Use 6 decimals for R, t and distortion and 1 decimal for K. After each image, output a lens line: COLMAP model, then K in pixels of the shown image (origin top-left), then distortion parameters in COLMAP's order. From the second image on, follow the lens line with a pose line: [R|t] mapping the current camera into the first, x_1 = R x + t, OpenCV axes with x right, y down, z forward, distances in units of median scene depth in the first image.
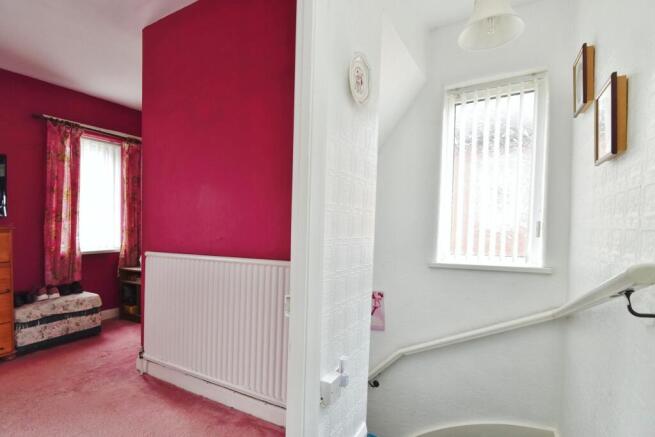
lens RADIAL K [[301.9, 0, 327.5], [0, 301.9, 218.5], [0, 0, 1]] dist [-0.022271, 0.000456]
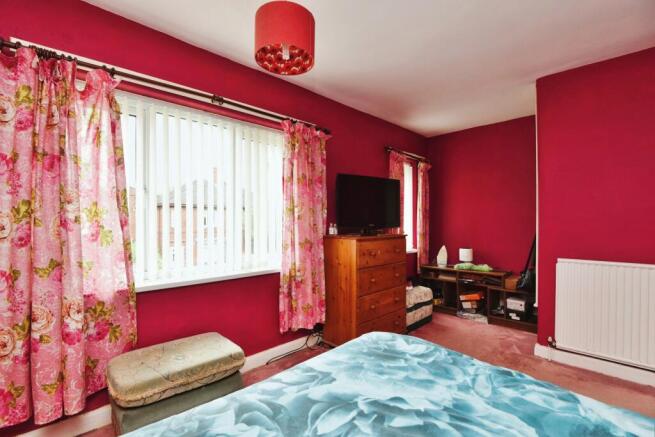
lens RADIAL K [[301.9, 0, 327.5], [0, 301.9, 218.5], [0, 0, 1]] dist [-0.022271, 0.000456]
pose [[0.954578, 0.015428, -0.297563, -0.798296], [-0.011877, 0.999835, 0.013739, -0.049443], [0.297725, -0.009581, 0.954603, -0.315877]]
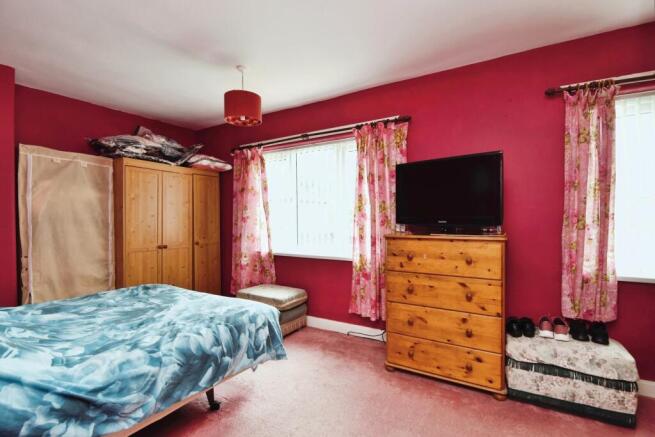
lens RADIAL K [[301.9, 0, 327.5], [0, 301.9, 218.5], [0, 0, 1]] dist [-0.022271, 0.000456]
pose [[-0.050372, 0.003659, -0.998724, -0.176949], [0.016770, 0.999855, 0.002817, -0.026904], [0.998590, -0.016607, -0.050426, 0.442974]]
